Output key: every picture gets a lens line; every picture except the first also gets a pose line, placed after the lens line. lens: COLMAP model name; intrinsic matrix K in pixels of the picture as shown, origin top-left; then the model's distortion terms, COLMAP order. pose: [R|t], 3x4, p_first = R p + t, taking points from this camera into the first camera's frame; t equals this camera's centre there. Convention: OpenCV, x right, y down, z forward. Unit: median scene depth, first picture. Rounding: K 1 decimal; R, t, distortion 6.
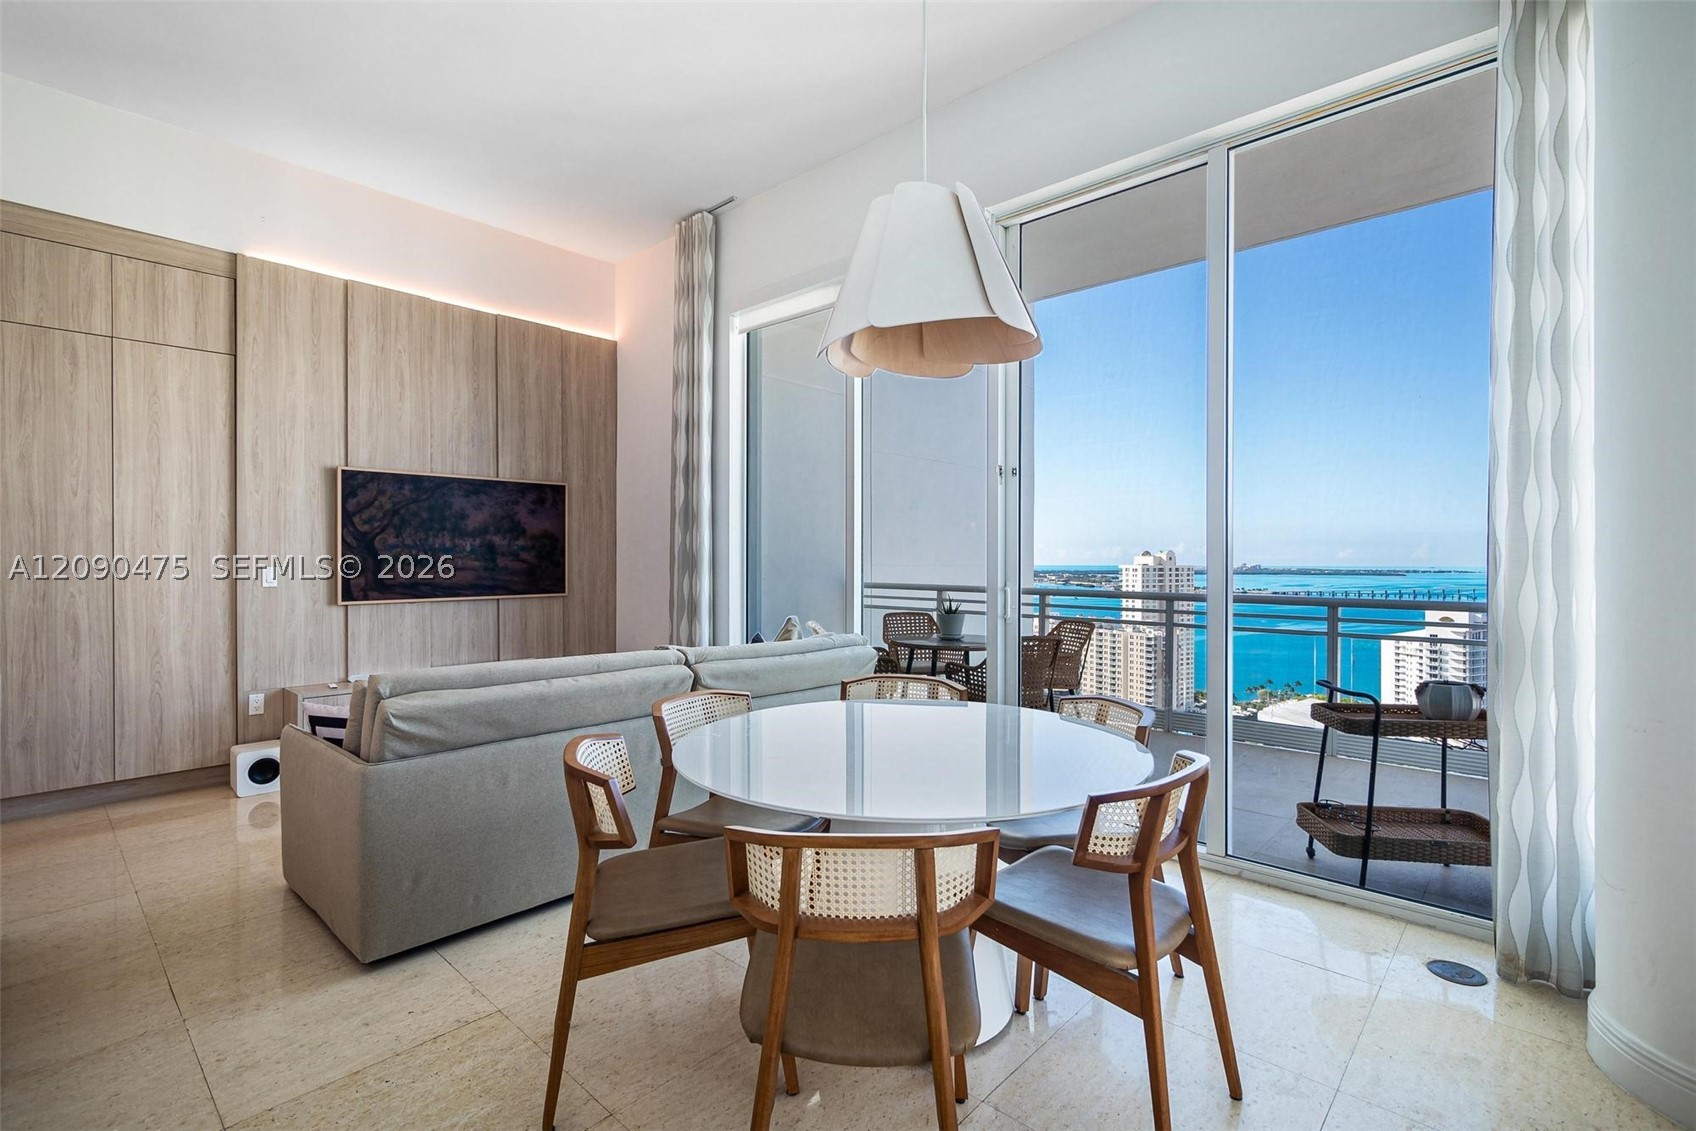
lens RADIAL K [[755.4, 0, 848.0], [0, 755.4, 565.5], [0, 0, 1]] dist [-0.002539, -0.000298]
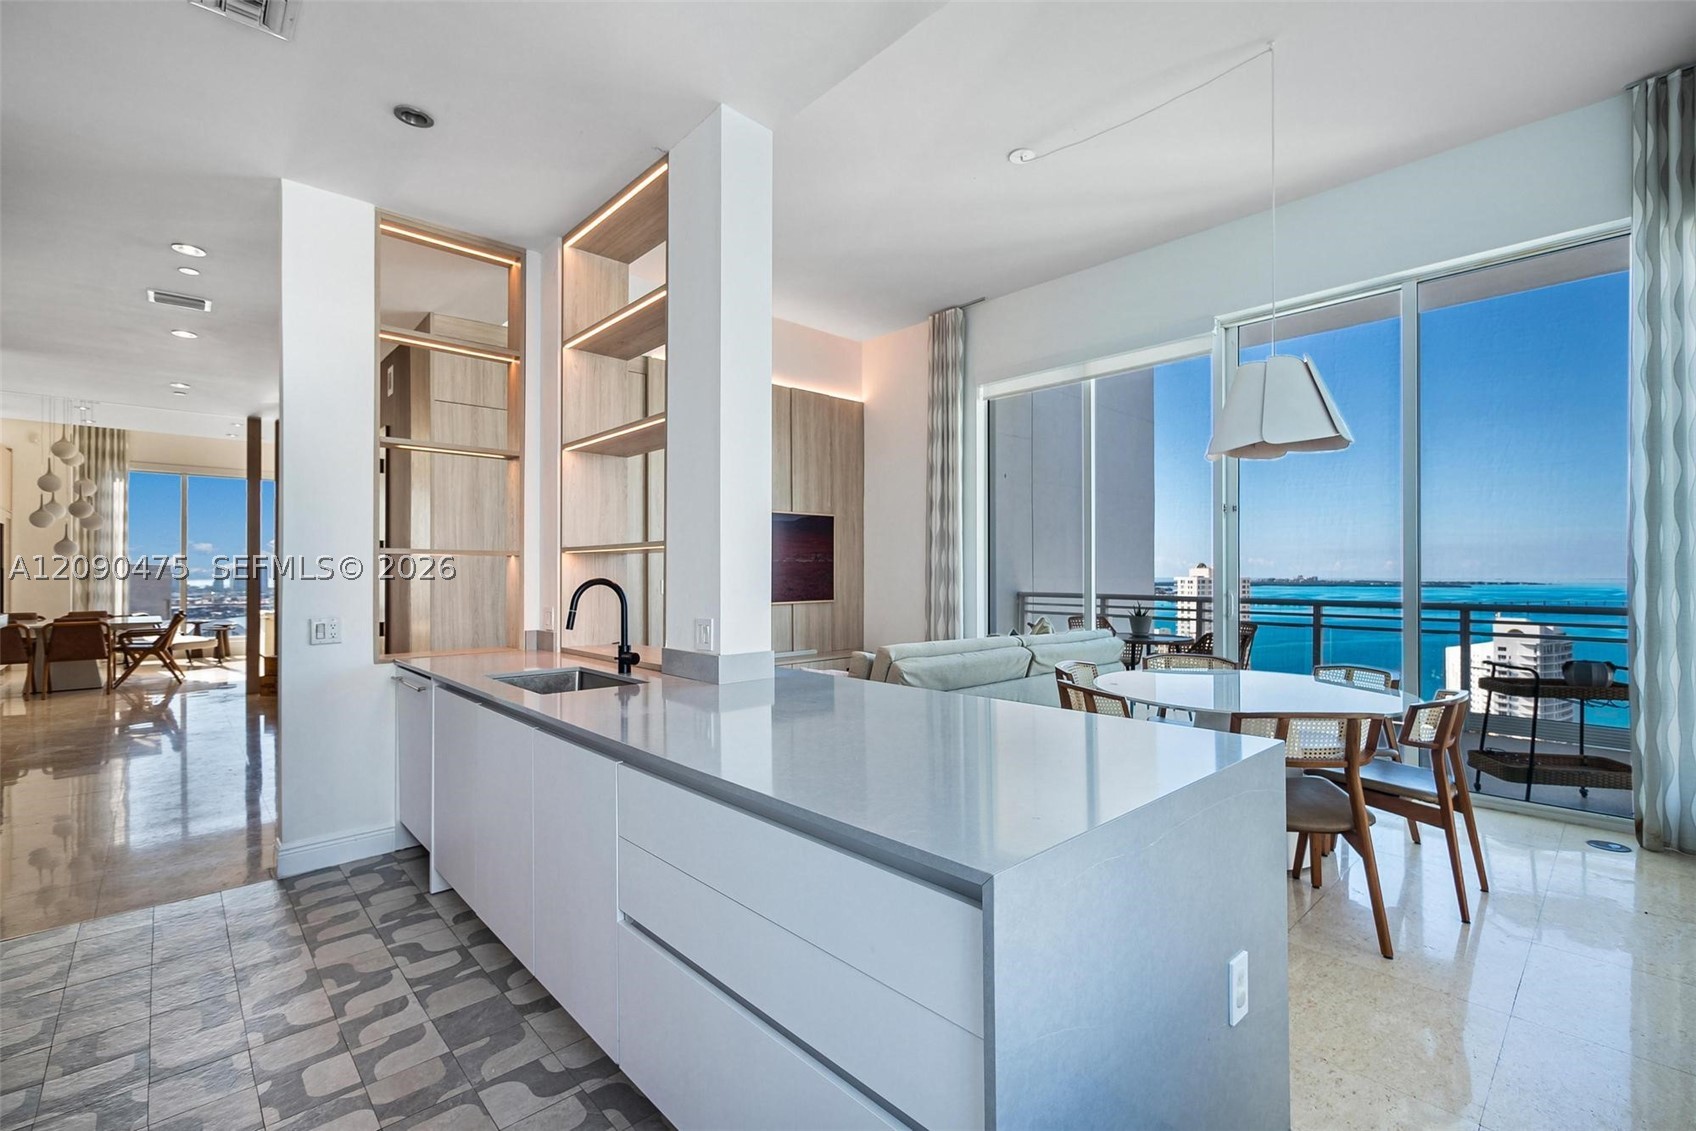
lens RADIAL K [[722.9, 0, 846.7], [0, 722.9, 574.7], [0, 0, 1]] dist [-0.003950, -0.000487]
pose [[0.997302, -0.000895, -0.073397, -0.285390], [0.000590, 0.999991, -0.004182, -0.000884], [0.073400, 0.004127, 0.997294, -0.258764]]
